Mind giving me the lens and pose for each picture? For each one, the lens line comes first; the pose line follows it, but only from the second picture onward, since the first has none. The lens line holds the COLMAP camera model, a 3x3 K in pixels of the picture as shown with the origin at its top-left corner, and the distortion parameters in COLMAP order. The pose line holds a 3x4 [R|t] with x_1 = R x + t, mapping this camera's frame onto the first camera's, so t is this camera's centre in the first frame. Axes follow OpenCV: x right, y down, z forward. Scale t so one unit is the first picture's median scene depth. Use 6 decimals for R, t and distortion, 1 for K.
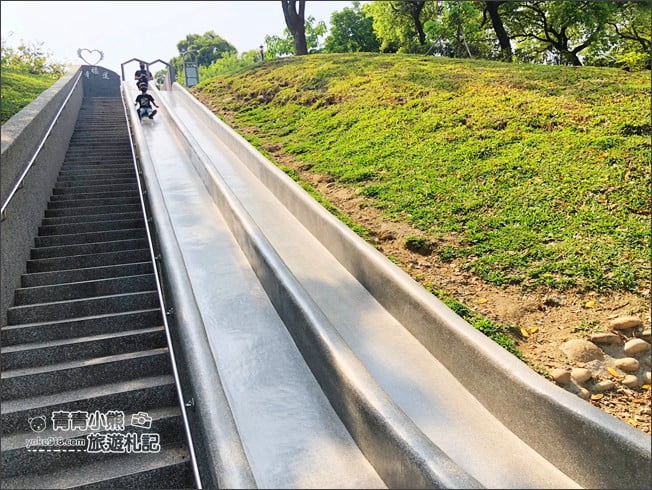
lens RADIAL K [[525.6, 0, 326.0], [0, 525.6, 245.0], [0, 0, 1]] dist [0.028102, -0.006318]
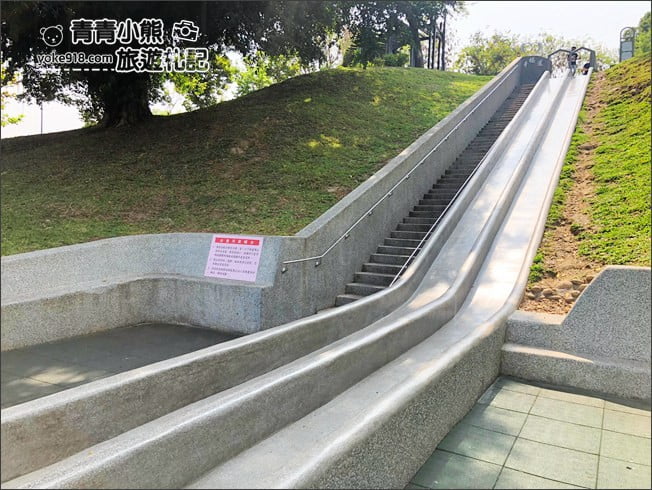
lens RADIAL K [[525.6, 0, 326.0], [0, 525.6, 245.0], [0, 0, 1]] dist [0.028102, -0.006318]
pose [[0.659135, 0.162911, -0.734167, 0.546183], [-0.094570, 0.986460, 0.133990, -0.061661], [0.746055, -0.018887, 0.665617, -0.453665]]
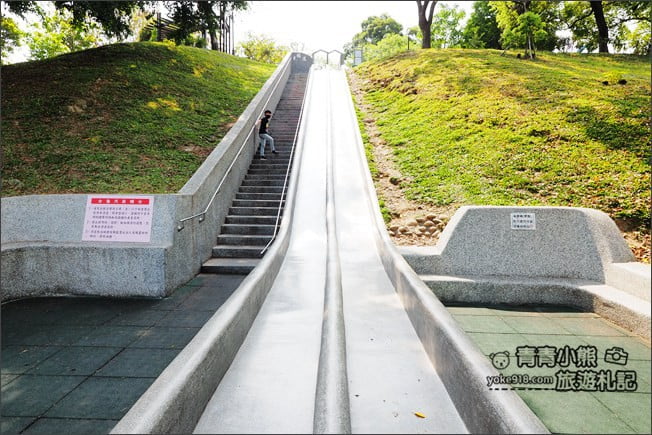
lens RADIAL K [[404.5, 0, 312.3], [0, 404.5, 217.0], [0, 0, 1]] dist [-0.004341, 0.001312]
pose [[0.923506, 0.145602, -0.354874, 0.294579], [-0.103194, 0.985356, 0.135737, -0.027102], [0.369441, -0.088733, 0.925008, -0.462815]]
